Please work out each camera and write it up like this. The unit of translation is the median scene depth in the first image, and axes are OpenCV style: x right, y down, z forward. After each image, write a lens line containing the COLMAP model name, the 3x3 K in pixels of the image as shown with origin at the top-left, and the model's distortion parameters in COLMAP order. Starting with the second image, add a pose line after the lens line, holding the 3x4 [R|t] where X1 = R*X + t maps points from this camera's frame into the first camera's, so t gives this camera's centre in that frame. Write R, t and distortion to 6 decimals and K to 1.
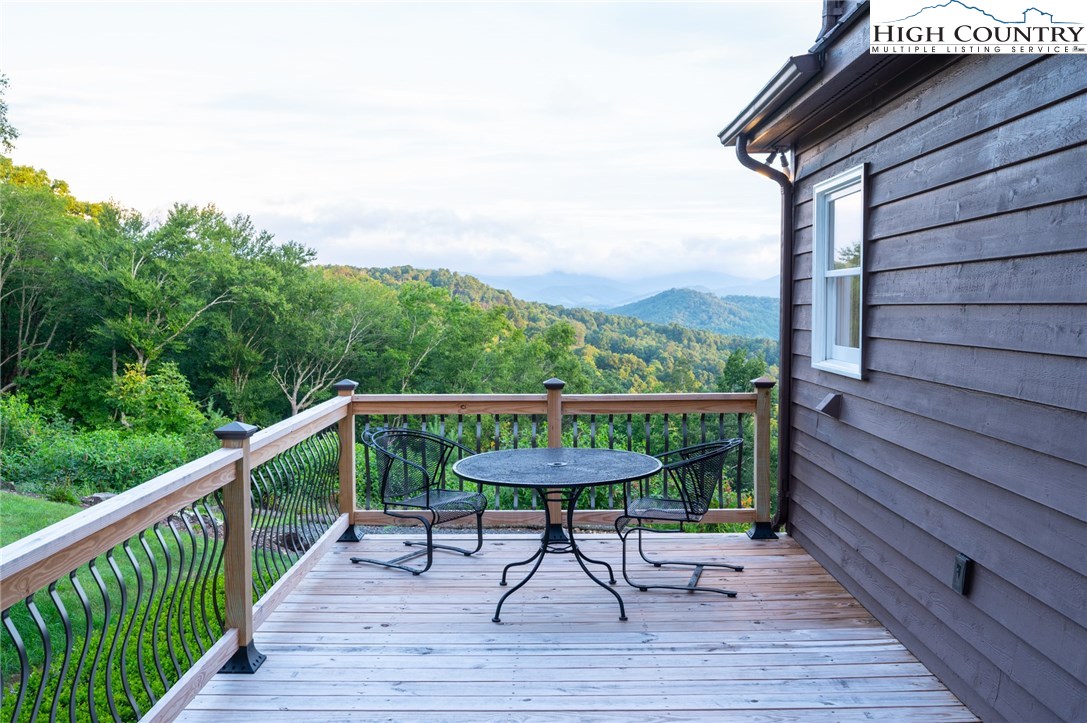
lens RADIAL K [[944.1, 0, 554.9], [0, 944.1, 362.4], [0, 0, 1]] dist [-0.009750, 0.005712]
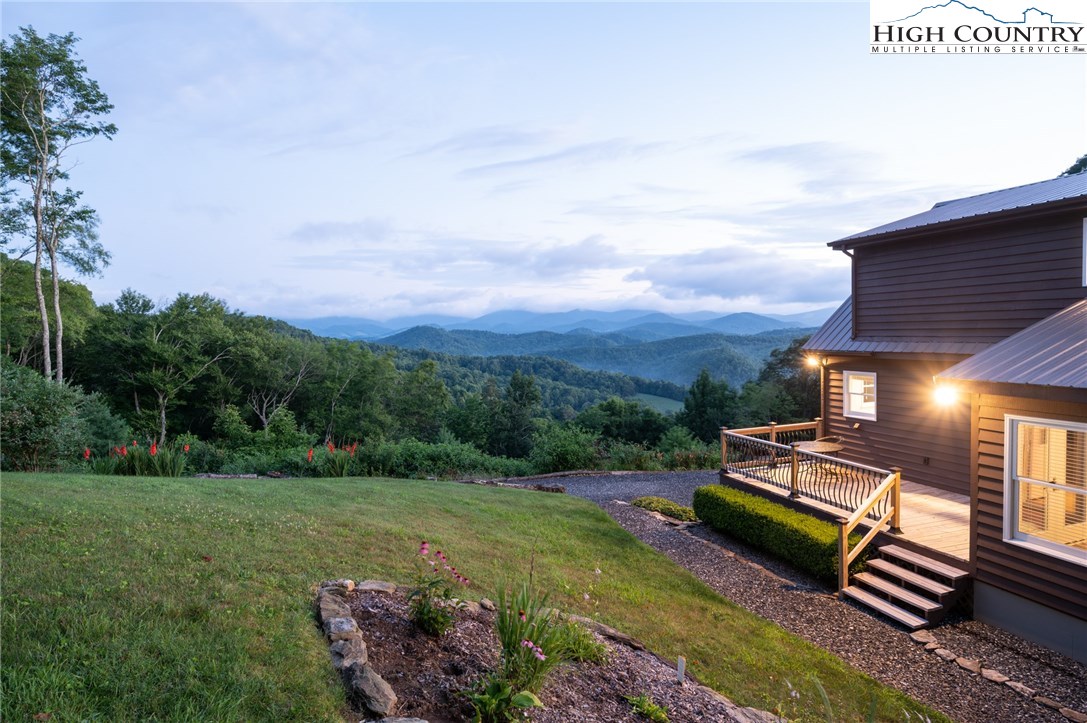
lens RADIAL K [[600.6, 0, 545.0], [0, 600.6, 352.4], [0, 0, 1]] dist [0.004680, -0.002812]
pose [[0.942695, -0.030650, 0.332246, -0.180922], [0.041221, 0.998842, -0.024812, -0.026257], [-0.331101, 0.037086, 0.942866, -0.097970]]
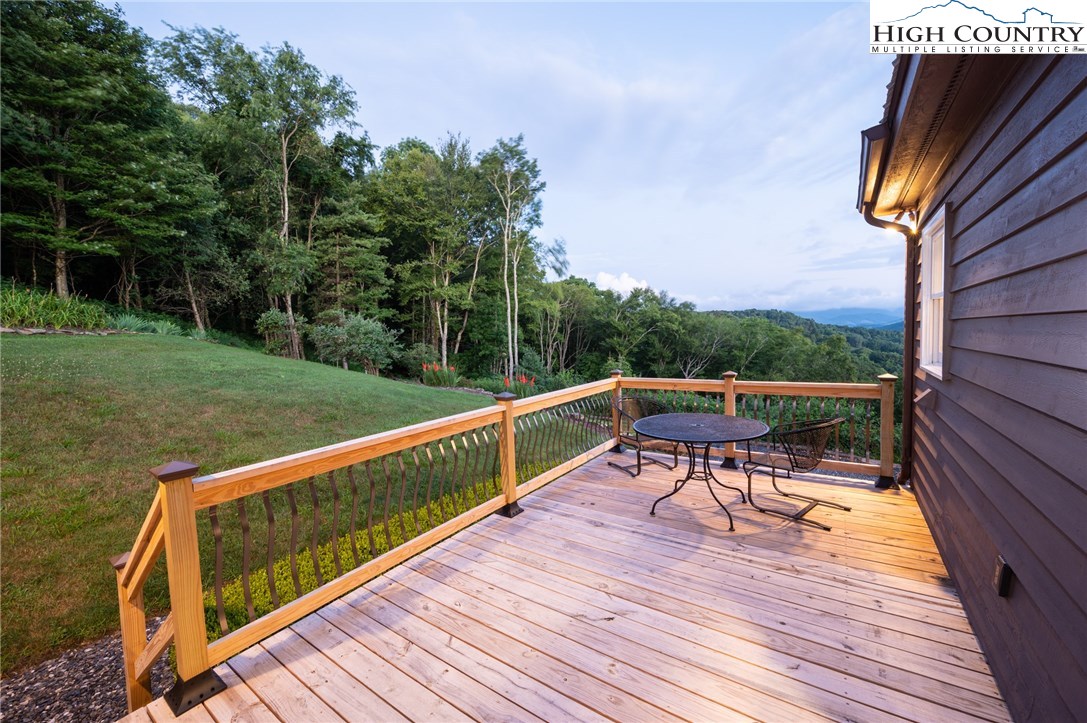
lens RADIAL K [[429.2, 0, 551.0], [0, 429.2, 358.0], [0, 0, 1]] dist [-0.000330, 0.001017]
pose [[0.826923, 0.005021, -0.562292, 0.019343], [-0.003243, 0.999986, 0.004161, -0.000956], [0.562305, -0.001617, 0.826928, 0.022192]]
